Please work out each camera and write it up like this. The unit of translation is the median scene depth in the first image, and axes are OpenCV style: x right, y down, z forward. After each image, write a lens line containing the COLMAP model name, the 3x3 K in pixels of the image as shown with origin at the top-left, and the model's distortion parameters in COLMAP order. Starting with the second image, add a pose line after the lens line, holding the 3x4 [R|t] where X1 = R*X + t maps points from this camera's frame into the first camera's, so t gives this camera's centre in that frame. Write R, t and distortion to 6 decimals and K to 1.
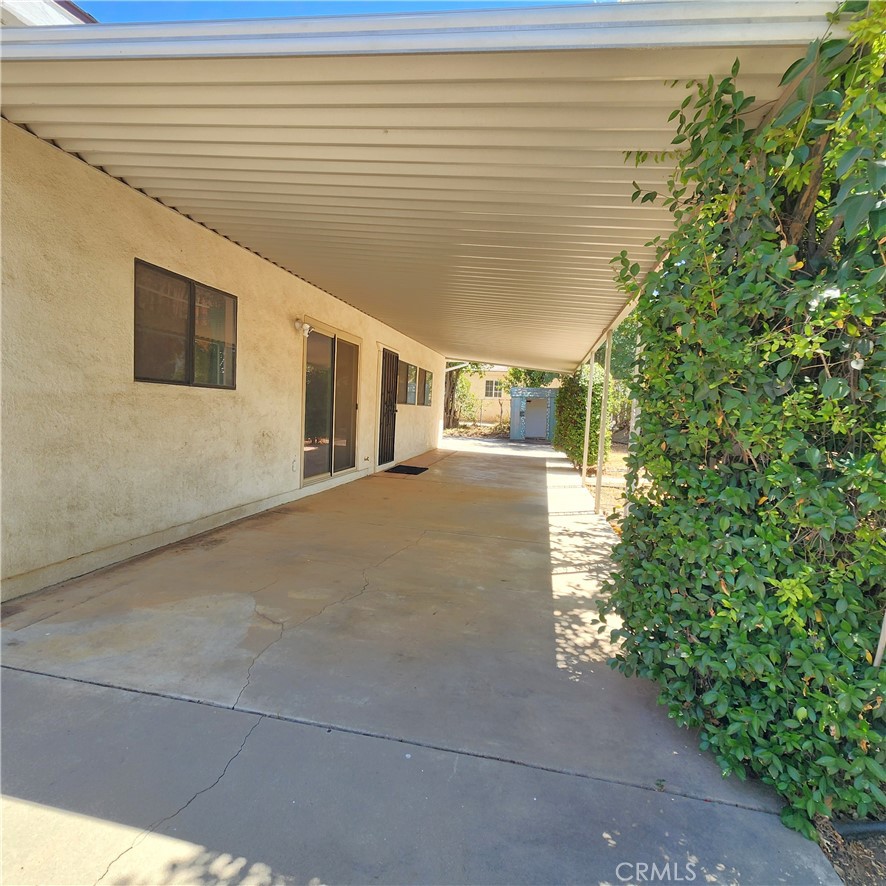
lens RADIAL K [[485.6, 0, 443.0], [0, 485.6, 443.0], [0, 0, 1]] dist [-0.000409, -0.000822]
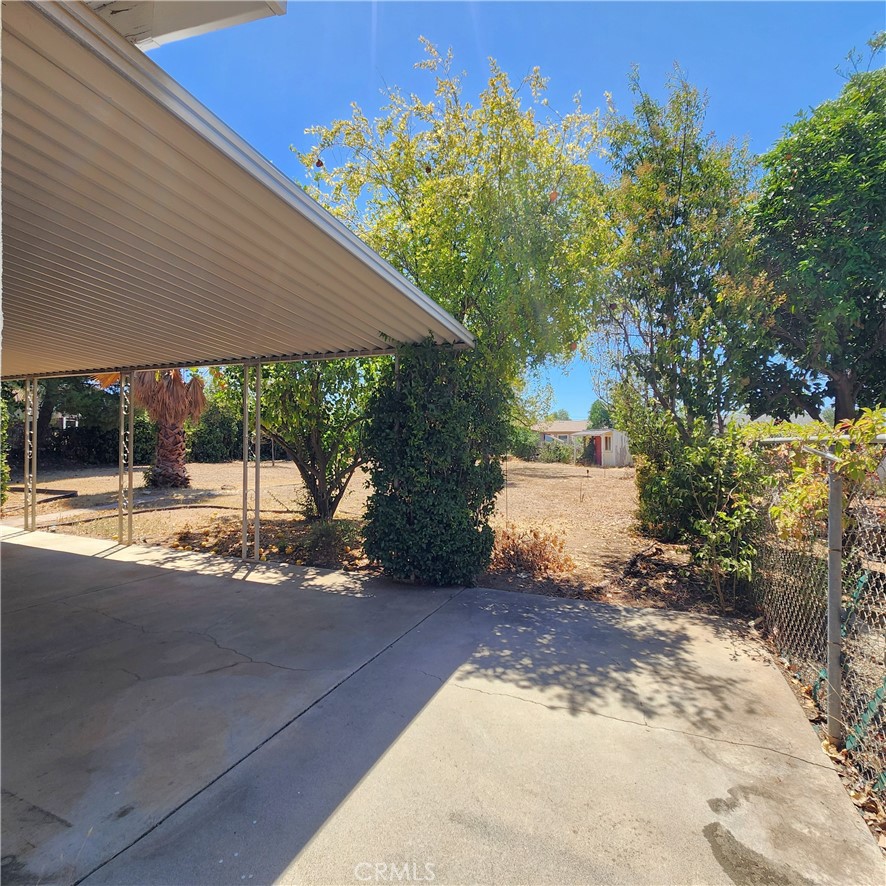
lens RADIAL K [[485.6, 0, 443.0], [0, 485.6, 443.0], [0, 0, 1]] dist [-0.000409, -0.000822]
pose [[0.208427, -0.049117, 0.976804, -1.189888], [0.070769, 0.996878, 0.035026, -0.129734], [-0.975474, 0.061827, 0.211252, 0.240408]]
